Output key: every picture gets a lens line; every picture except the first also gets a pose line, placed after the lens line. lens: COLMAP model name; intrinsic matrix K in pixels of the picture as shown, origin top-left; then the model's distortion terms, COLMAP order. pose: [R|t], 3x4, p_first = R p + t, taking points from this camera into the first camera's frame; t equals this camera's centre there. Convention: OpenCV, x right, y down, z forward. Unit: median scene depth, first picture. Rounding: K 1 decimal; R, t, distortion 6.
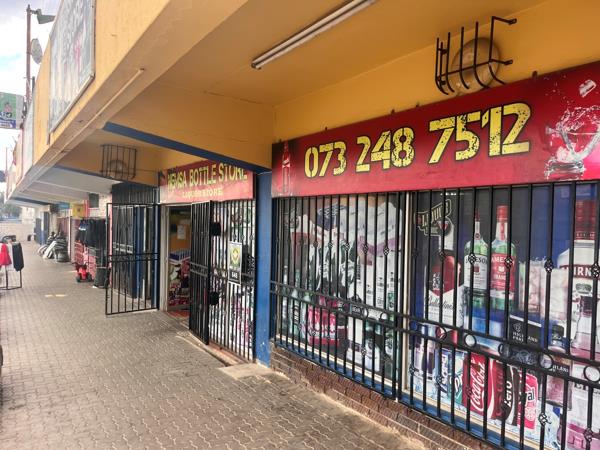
lens RADIAL K [[419.2, 0, 299.9], [0, 419.2, 235.3], [0, 0, 1]] dist [0.004034, -0.041956]
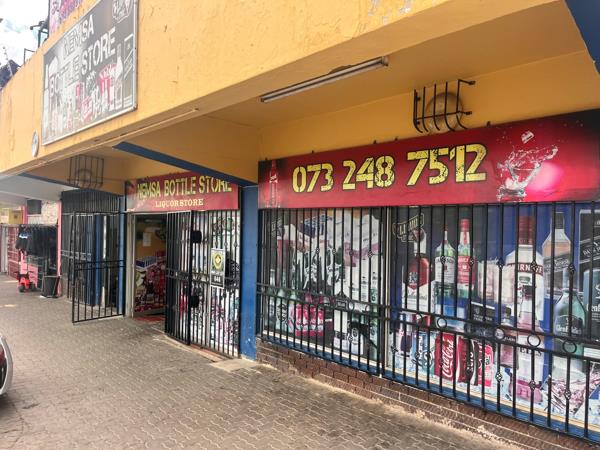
lens RADIAL K [[419.2, 0, 299.9], [0, 419.2, 235.3], [0, 0, 1]] dist [0.004034, -0.041956]
pose [[0.987815, -0.006688, 0.155491, -0.175455], [0.008590, 0.999896, -0.011565, -0.006875], [-0.155398, 0.012760, 0.987770, -0.167636]]
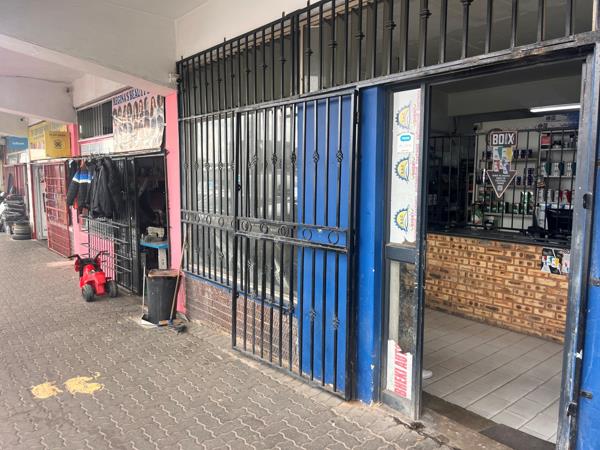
lens RADIAL K [[458.4, 0, 300.0], [0, 458.4, 225.0], [0, 0, 1]] dist [0.003586, -0.001922]
pose [[0.997682, -0.031187, 0.060485, -1.296818], [0.025917, 0.995956, 0.086027, -0.011213], [-0.062924, -0.084260, 0.994455, 1.994676]]
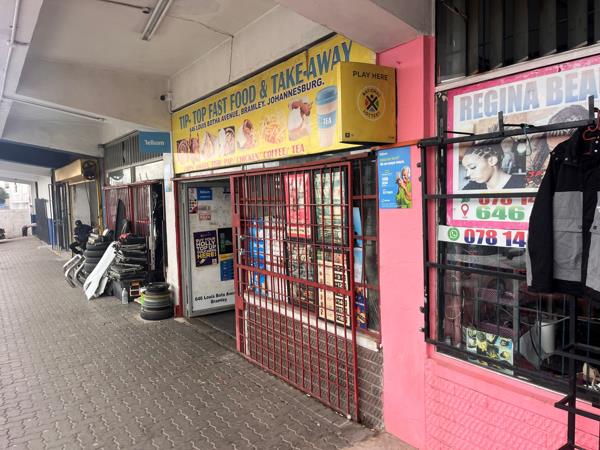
lens RADIAL K [[458.4, 0, 300.0], [0, 458.4, 225.0], [0, 0, 1]] dist [0.003586, -0.001922]
pose [[0.998385, -0.051059, -0.024889, -2.667462], [0.051951, 0.997978, 0.036609, -0.088700], [0.022970, -0.037842, 0.999020, 3.890650]]
